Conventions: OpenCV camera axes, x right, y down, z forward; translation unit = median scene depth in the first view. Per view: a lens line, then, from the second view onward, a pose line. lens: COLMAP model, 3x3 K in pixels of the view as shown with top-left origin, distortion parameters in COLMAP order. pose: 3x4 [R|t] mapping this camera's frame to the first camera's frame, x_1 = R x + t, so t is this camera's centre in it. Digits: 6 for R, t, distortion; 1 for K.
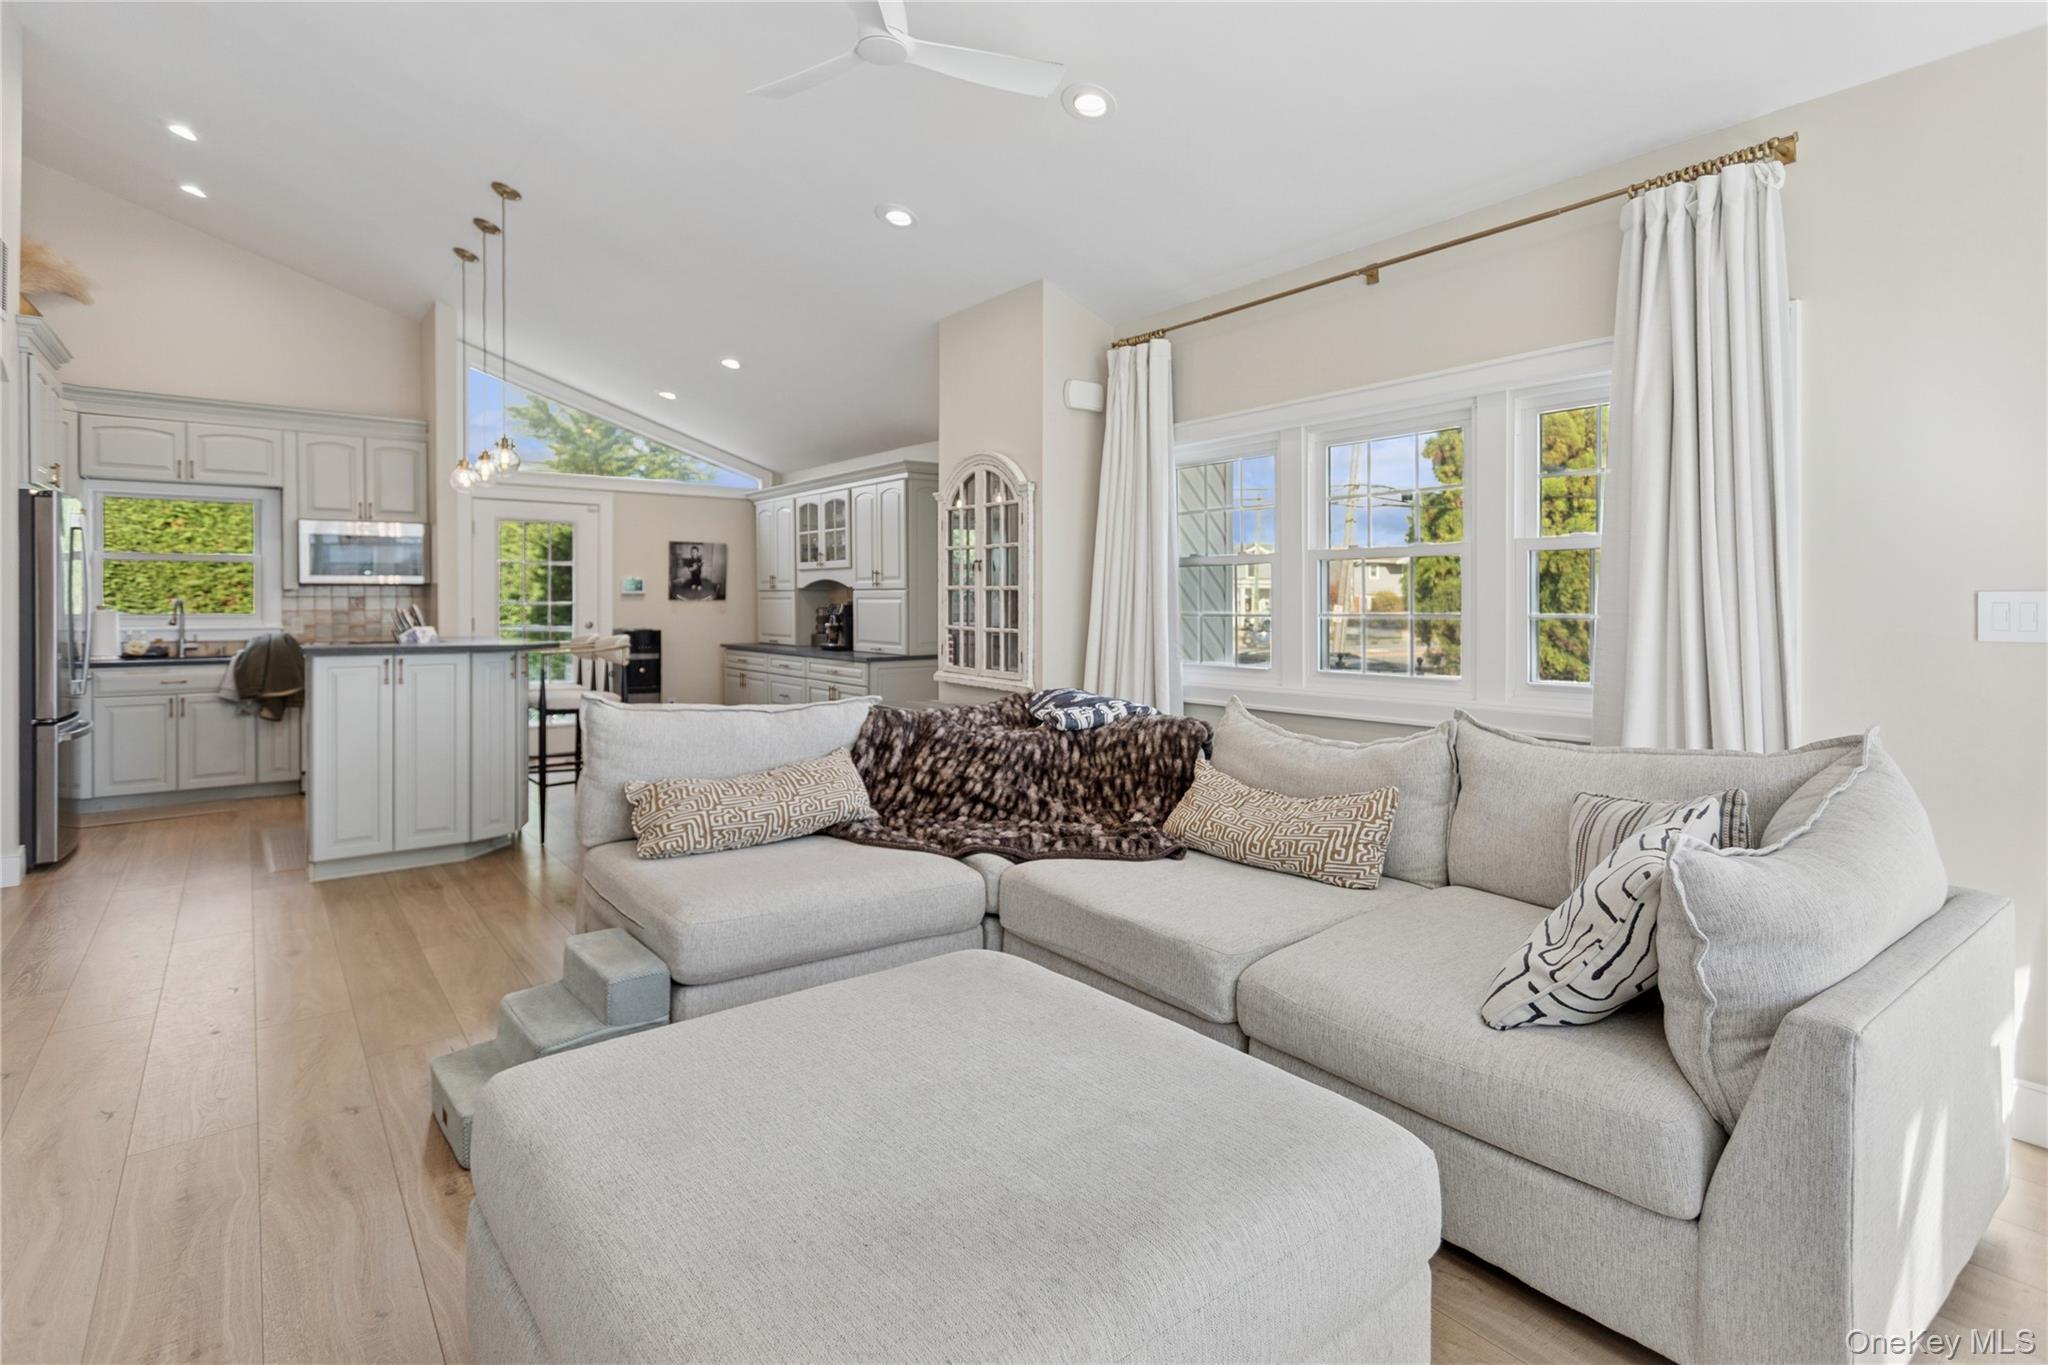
lens RADIAL K [[1007.2, 0, 1024.6], [0, 1007.2, 603.7], [0, 0, 1]] dist [0.008289, 0.000414]
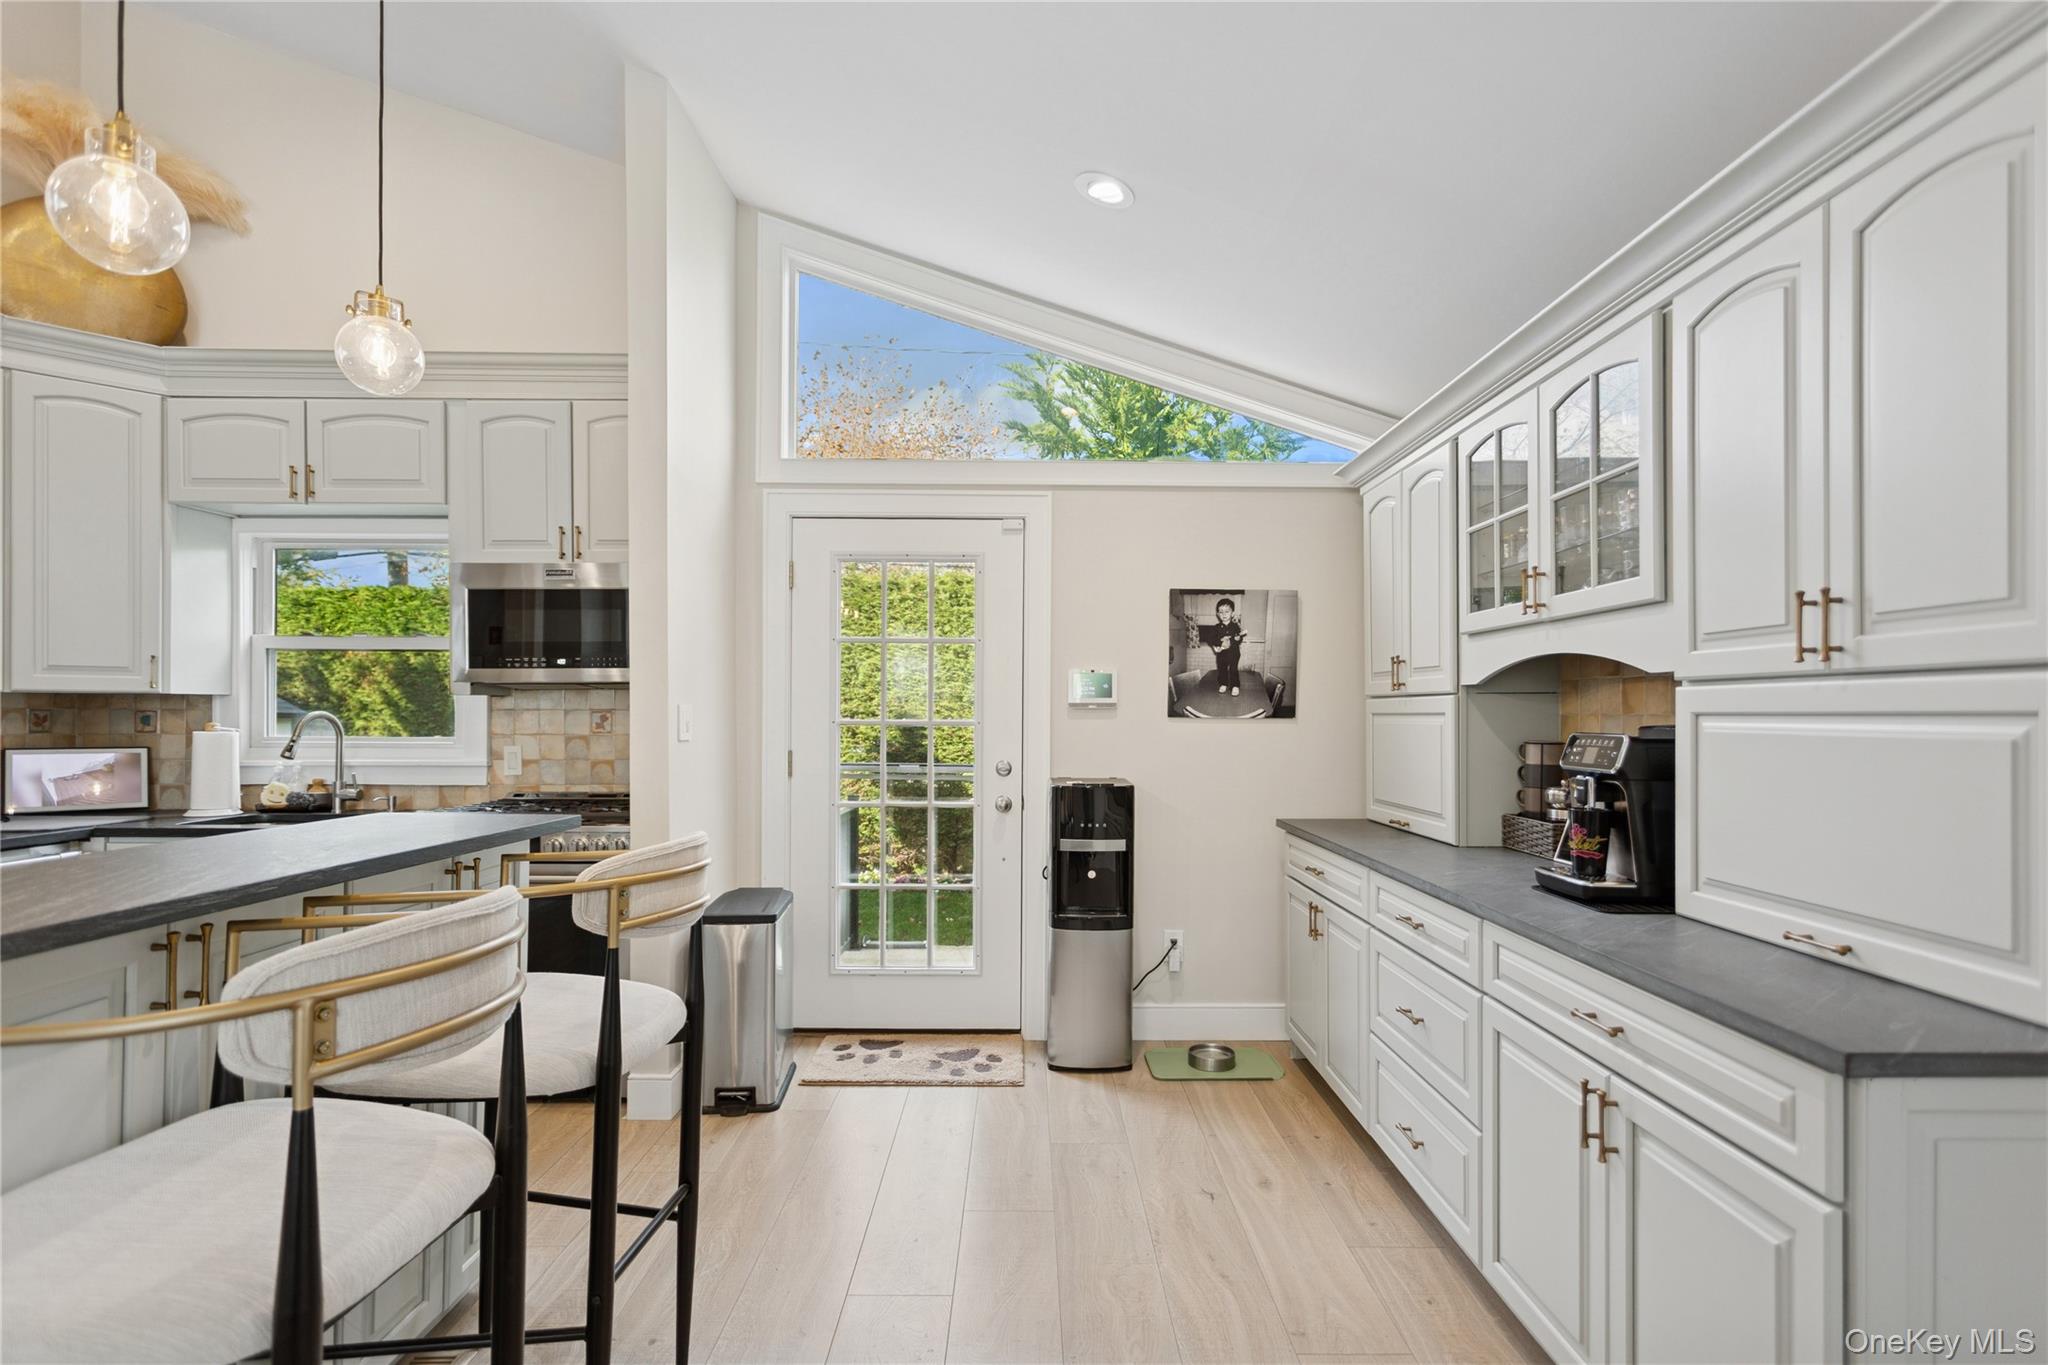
lens RADIAL K [[1007.2, 0, 1015.0], [0, 1007.2, 716.4], [0, 0, 1]] dist [0.008289, 0.000414]
pose [[0.787145, 0.004376, -0.616753, -0.135216], [-0.006249, 0.999980, -0.000880, -0.003554], [0.616736, 0.004547, 0.787157, 0.649679]]
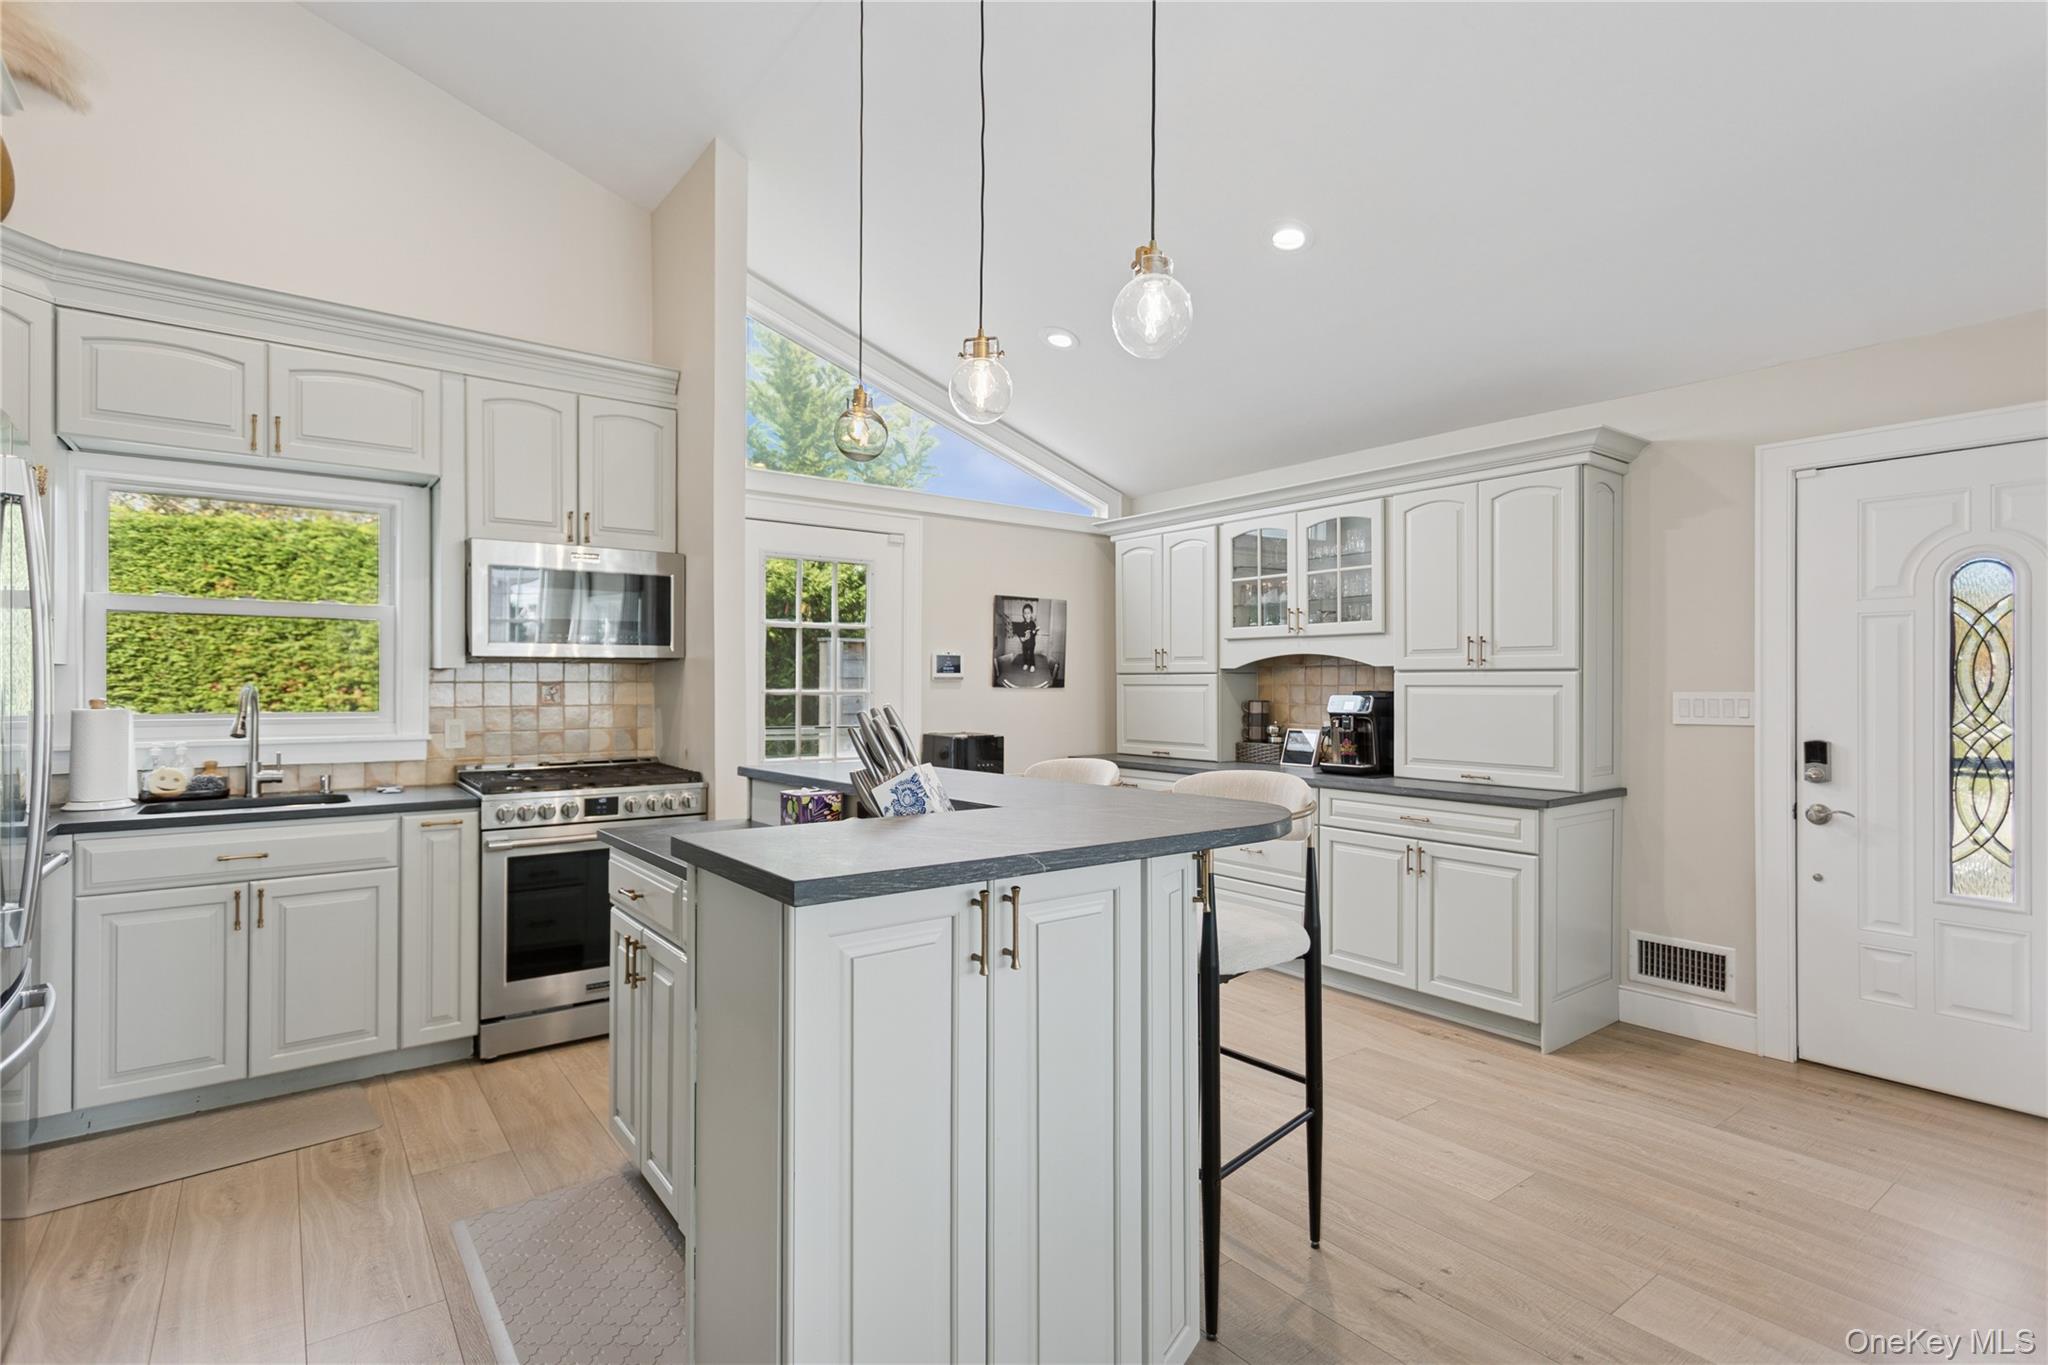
lens RADIAL K [[1007.2, 0, 1035.3], [0, 1007.2, 681.0], [0, 0, 1]] dist [0.008289, 0.000414]
pose [[0.999918, 0.001787, -0.012650, -0.348337], [-0.001887, 0.999967, -0.007938, -0.003049], [0.012636, 0.007961, 0.999888, 0.398182]]
